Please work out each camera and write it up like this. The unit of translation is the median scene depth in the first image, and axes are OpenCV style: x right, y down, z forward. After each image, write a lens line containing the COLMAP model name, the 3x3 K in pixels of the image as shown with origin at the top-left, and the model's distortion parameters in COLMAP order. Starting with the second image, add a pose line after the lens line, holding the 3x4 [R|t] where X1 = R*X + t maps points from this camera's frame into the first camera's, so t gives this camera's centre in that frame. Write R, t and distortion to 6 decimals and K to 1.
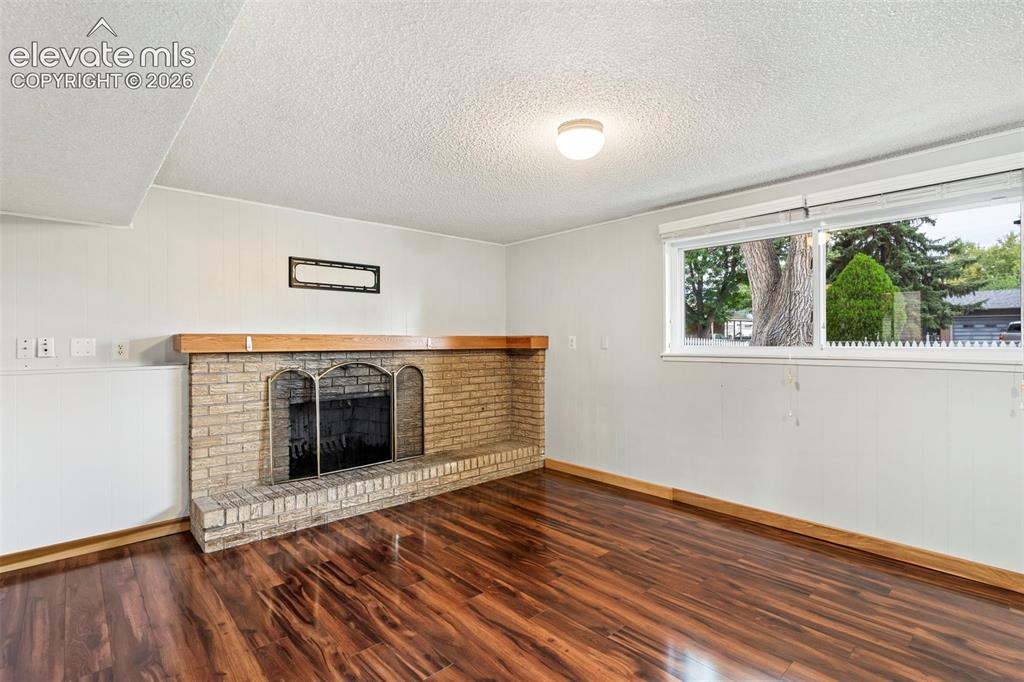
lens RADIAL K [[495.2, 0, 512.0], [0, 495.2, 341.0], [0, 0, 1]] dist [0.003049, 0.000234]
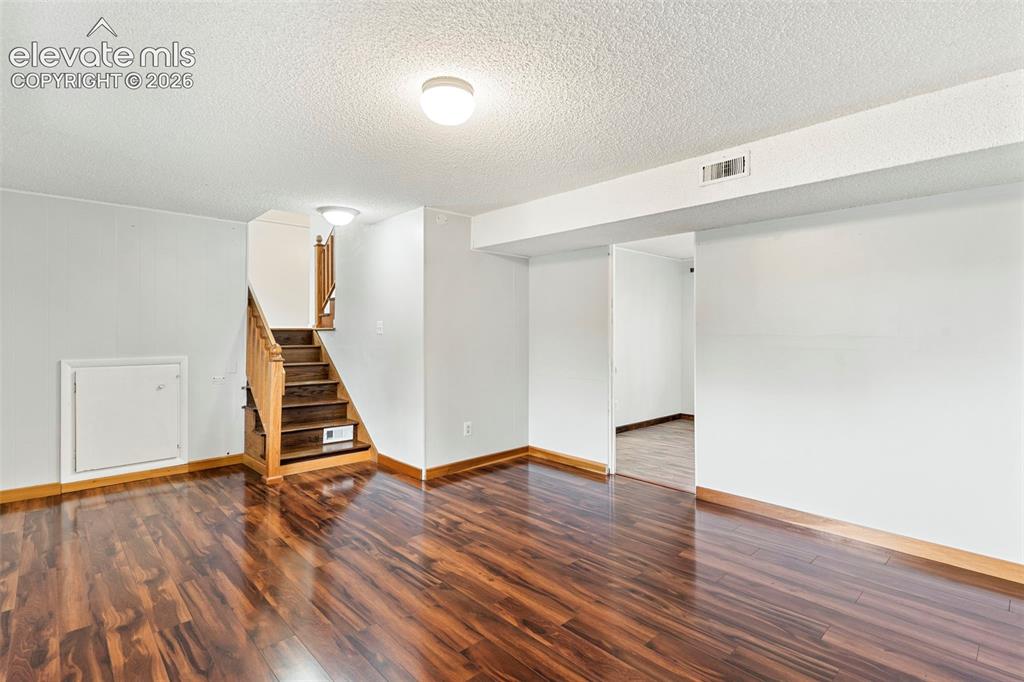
lens RADIAL K [[495.2, 0, 512.0], [0, 495.2, 341.0], [0, 0, 1]] dist [0.003049, 0.000234]
pose [[-0.999844, 0.002972, -0.017393, 0.042965], [0.002694, 0.999868, 0.015993, 0.006619], [0.017438, 0.015944, -0.999721, 1.973399]]
